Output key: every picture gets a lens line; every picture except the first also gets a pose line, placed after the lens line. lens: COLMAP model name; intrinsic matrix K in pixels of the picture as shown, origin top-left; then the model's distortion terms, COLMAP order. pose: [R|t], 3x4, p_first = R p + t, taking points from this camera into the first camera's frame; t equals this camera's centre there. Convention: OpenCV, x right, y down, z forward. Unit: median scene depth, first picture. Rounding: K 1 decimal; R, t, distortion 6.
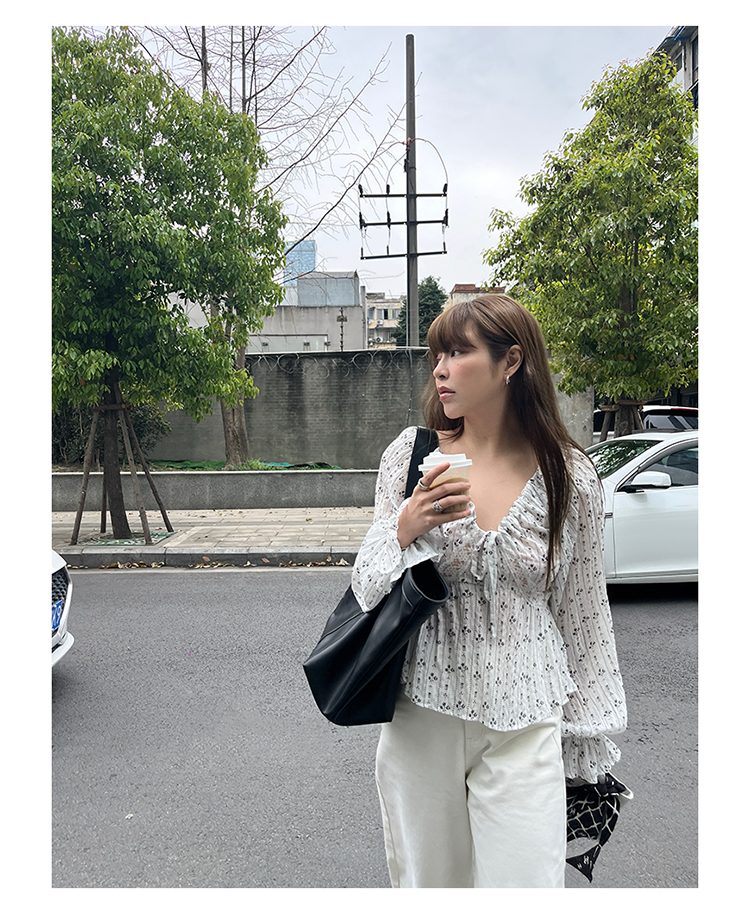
lens RADIAL K [[729.0, 0, 324.5], [0, 729.0, 477.0], [0, 0, 1]] dist [0.026604, -0.003151]
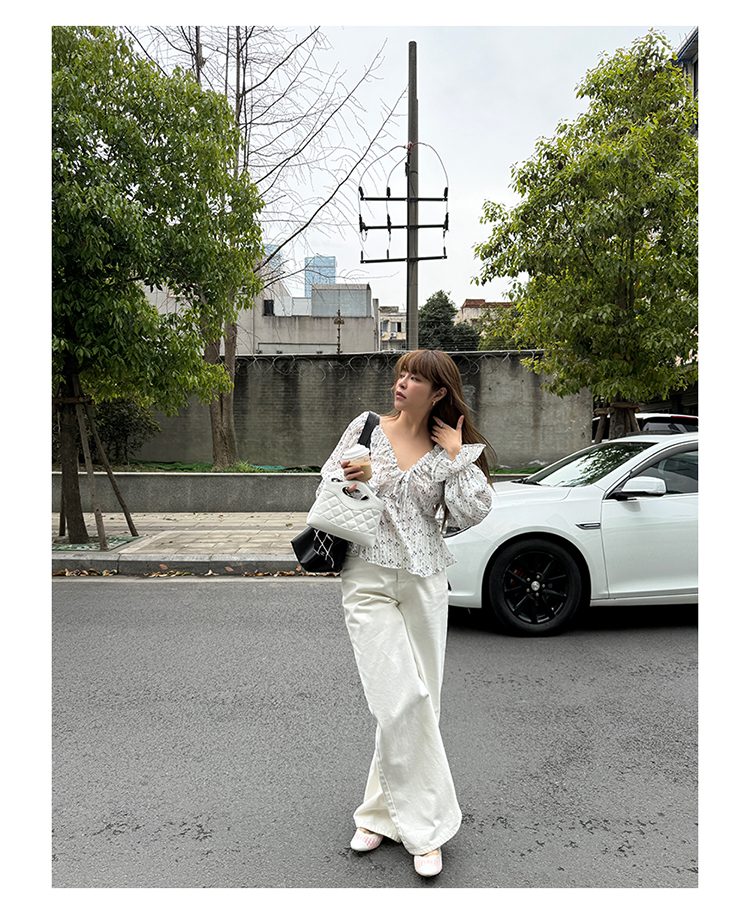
lens RADIAL K [[641.7, 0, 375.0], [0, 641.7, 471.4], [0, 0, 1]] dist [0.065317, -0.085307]
pose [[0.999857, 0.013710, 0.009855, 0.082452], [-0.013510, 0.999707, -0.020076, 0.004542], [-0.010127, 0.019940, 0.999750, 0.162344]]
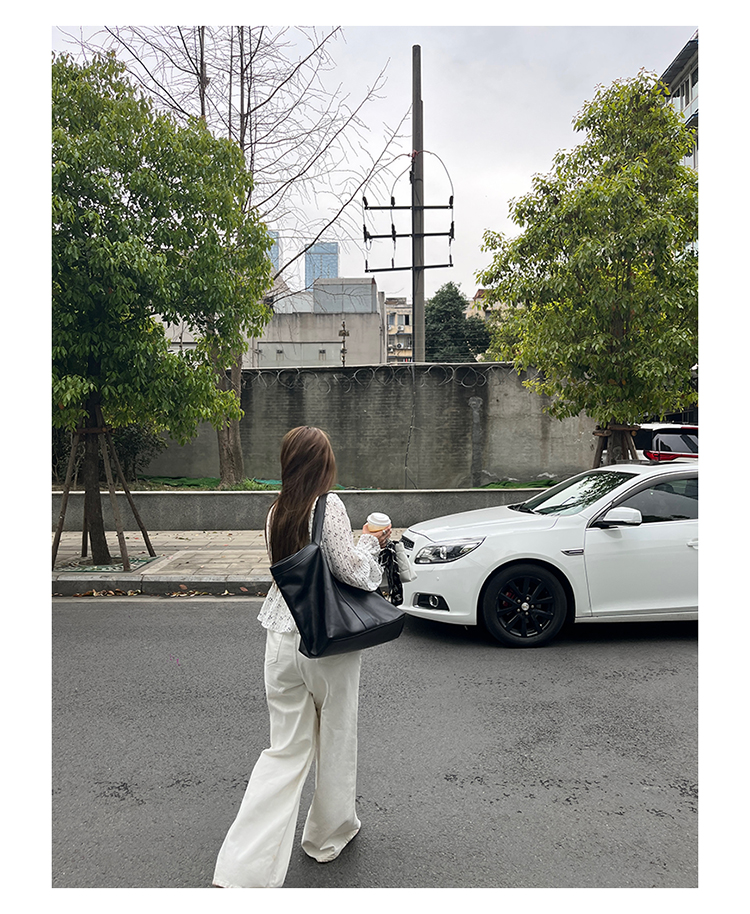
lens RADIAL K [[762.0, 0, 361.8], [0, 762.0, 453.3], [0, 0, 1]] dist [0.030434, 0.010866]
pose [[0.999804, 0.005859, -0.018925, 0.084202], [-0.006320, 0.999683, -0.024366, -0.038510], [0.018776, 0.024481, 0.999524, -0.021751]]
